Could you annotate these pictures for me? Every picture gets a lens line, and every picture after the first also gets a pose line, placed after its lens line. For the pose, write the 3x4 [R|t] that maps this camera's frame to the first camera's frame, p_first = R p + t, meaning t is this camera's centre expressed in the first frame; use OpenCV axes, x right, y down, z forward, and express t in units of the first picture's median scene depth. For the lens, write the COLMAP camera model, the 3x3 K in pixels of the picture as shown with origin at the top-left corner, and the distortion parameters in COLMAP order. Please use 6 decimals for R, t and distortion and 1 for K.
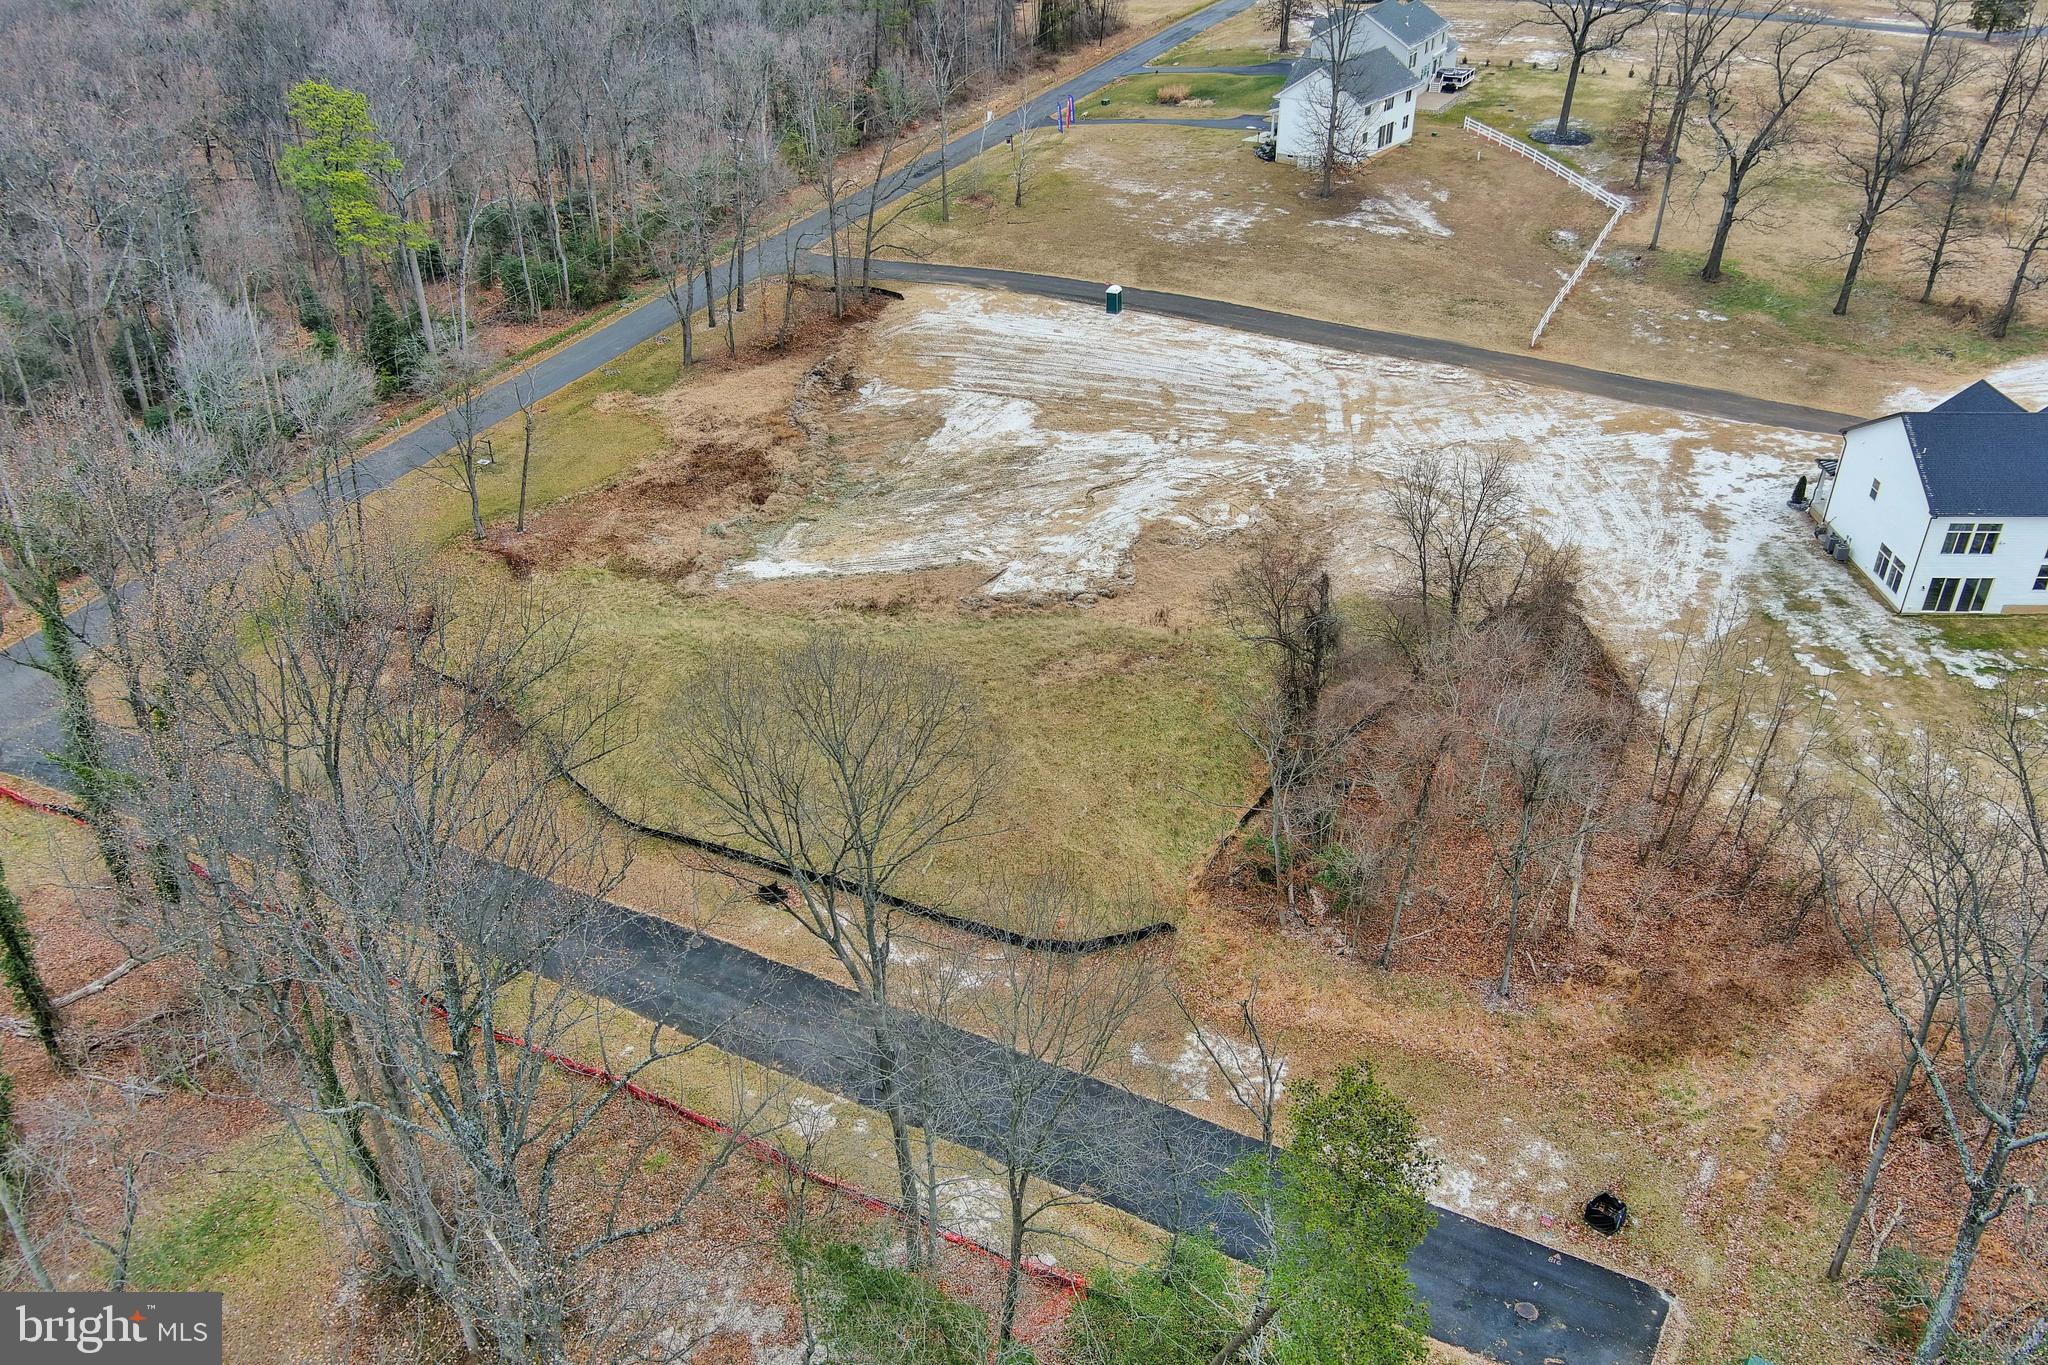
lens RADIAL K [[1571.5, 0, 1018.1], [0, 1571.5, 678.2], [0, 0, 1]] dist [0.026491, -0.037279]
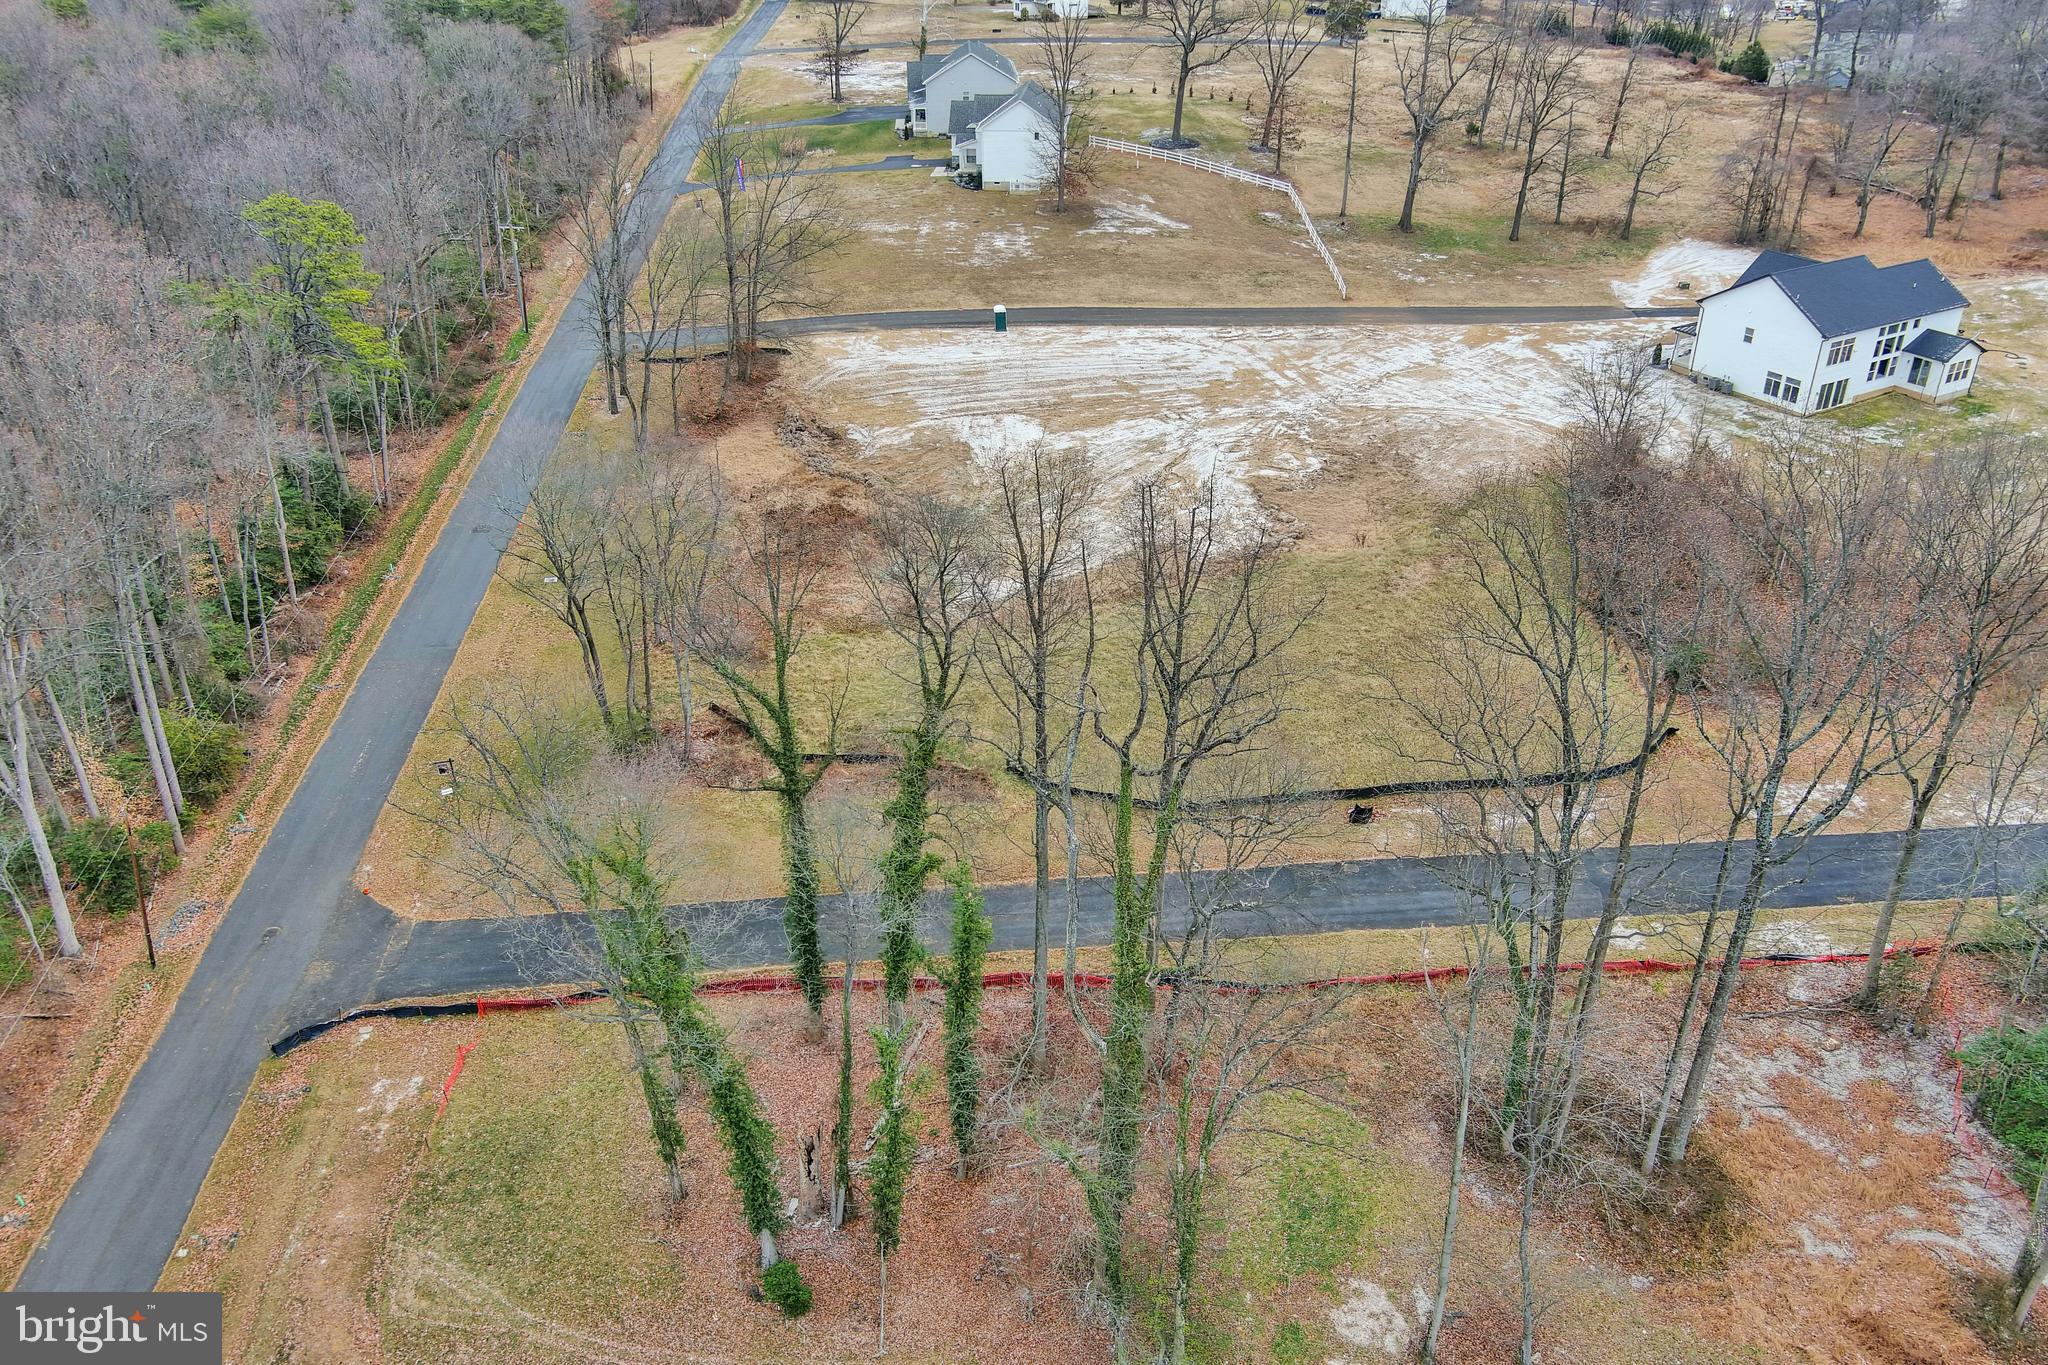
lens RADIAL K [[1571.5, 0, 1019.5], [0, 1571.5, 681.2], [0, 0, 1]] dist [0.026491, -0.037279]
pose [[0.857605, -0.253803, 0.447322, -0.534695], [0.271637, 0.962073, 0.025083, -0.029447], [-0.436723, 0.099998, 0.894021, 0.068195]]
